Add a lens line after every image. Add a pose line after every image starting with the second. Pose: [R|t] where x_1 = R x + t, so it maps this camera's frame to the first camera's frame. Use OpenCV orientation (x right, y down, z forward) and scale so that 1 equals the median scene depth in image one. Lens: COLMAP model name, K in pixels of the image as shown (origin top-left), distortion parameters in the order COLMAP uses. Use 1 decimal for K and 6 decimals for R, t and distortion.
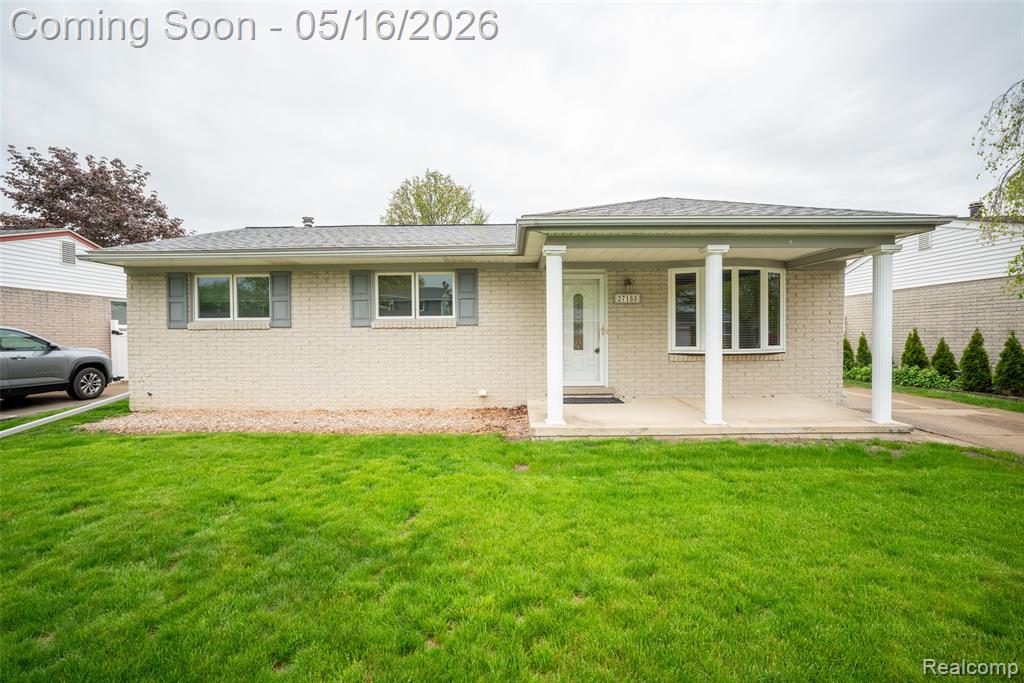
lens RADIAL K [[427.5, 0, 512.0], [0, 427.5, 341.5], [0, 0, 1]] dist [-0.019460, 0.000201]
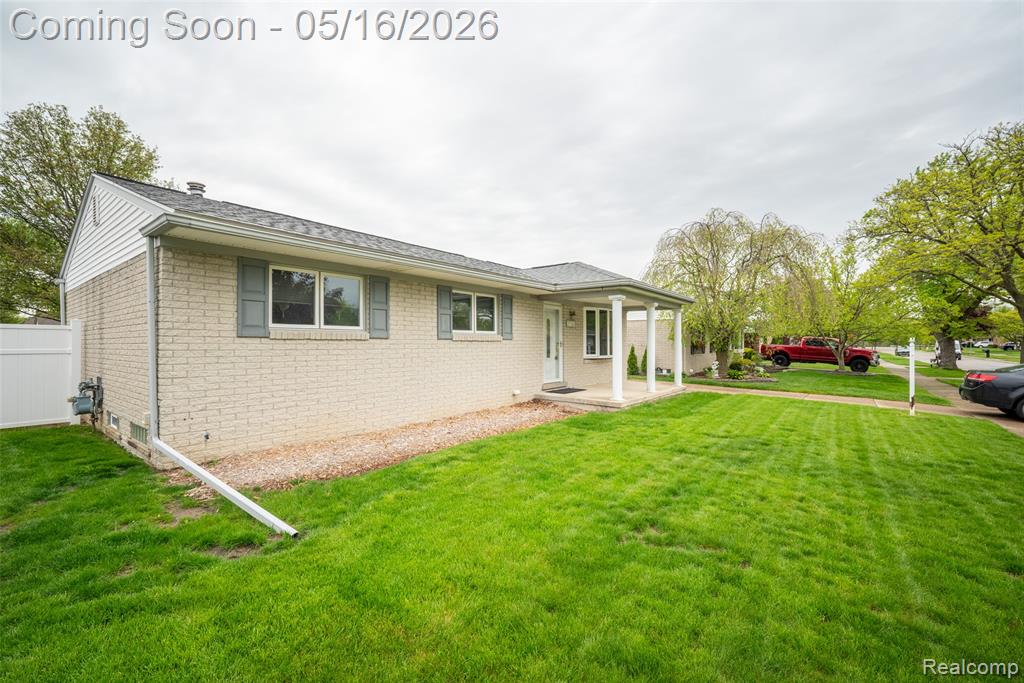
lens RADIAL K [[427.5, 0, 512.0], [0, 427.5, 341.5], [0, 0, 1]] dist [-0.019460, 0.000201]
pose [[0.606037, 0.011824, 0.795349, -1.095128], [0.009582, 0.999708, -0.022164, -0.003520], [-0.795379, 0.021053, 0.605747, 0.222761]]
